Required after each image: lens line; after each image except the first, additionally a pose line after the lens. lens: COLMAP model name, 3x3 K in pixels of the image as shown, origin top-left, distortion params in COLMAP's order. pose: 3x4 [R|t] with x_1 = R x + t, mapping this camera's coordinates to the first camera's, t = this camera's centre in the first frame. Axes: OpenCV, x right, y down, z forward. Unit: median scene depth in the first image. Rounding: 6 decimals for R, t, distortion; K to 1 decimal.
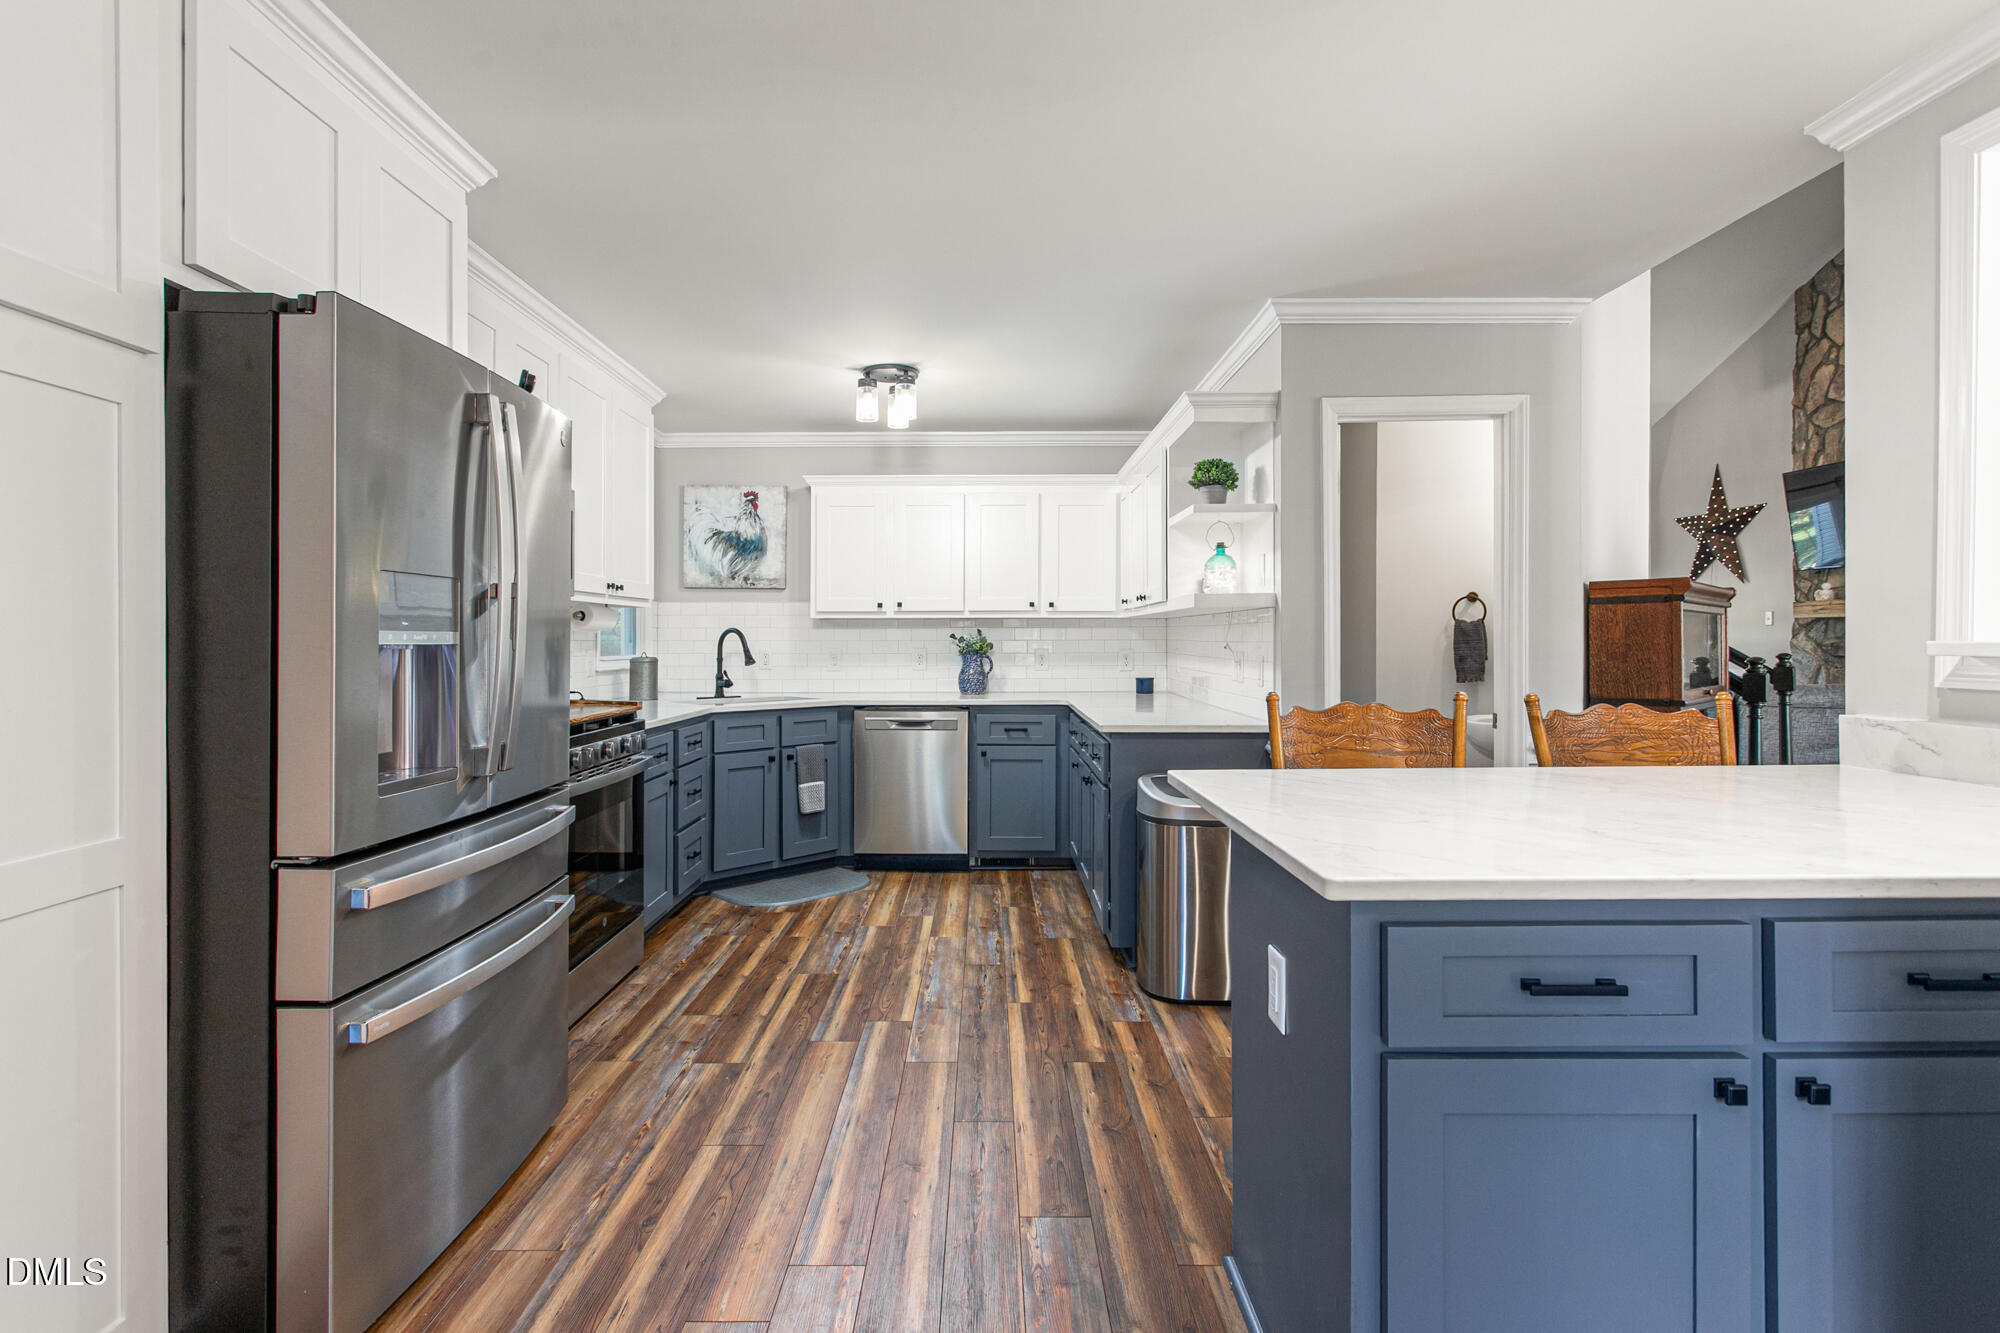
lens RADIAL K [[986.7, 0, 981.2], [0, 986.7, 648.4], [0, 0, 1]] dist [0.002898, 0.000111]
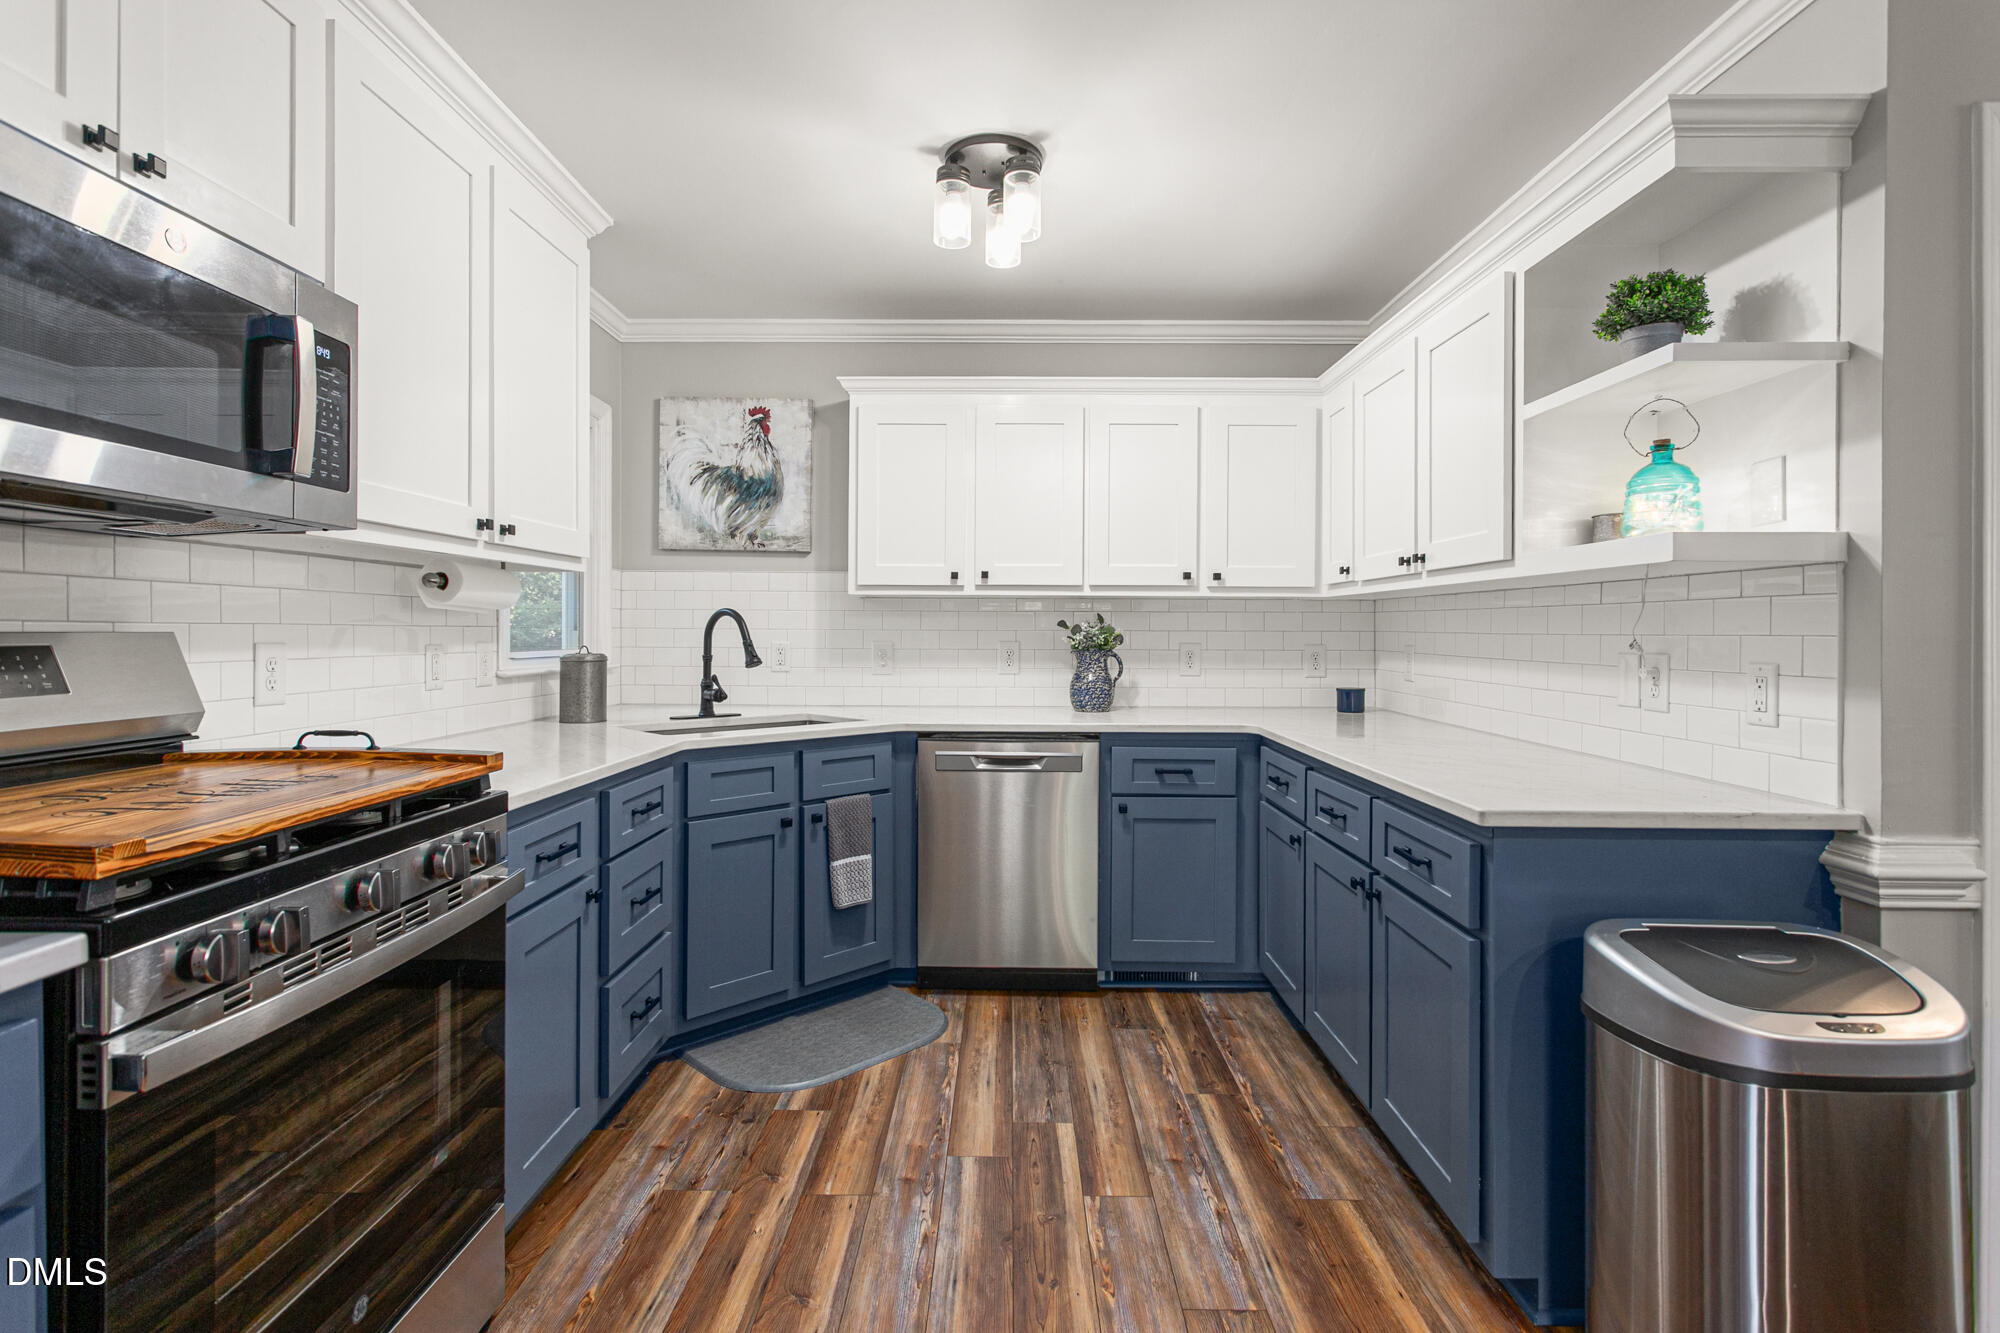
lens RADIAL K [[986.7, 0, 1017.8], [0, 986.7, 664.0], [0, 0, 1]] dist [0.002898, 0.000111]
pose [[0.999949, 0.006069, 0.008122, -0.074690], [-0.006265, 0.999684, 0.024364, -0.001741], [-0.007972, -0.024413, 0.999670, 0.390228]]
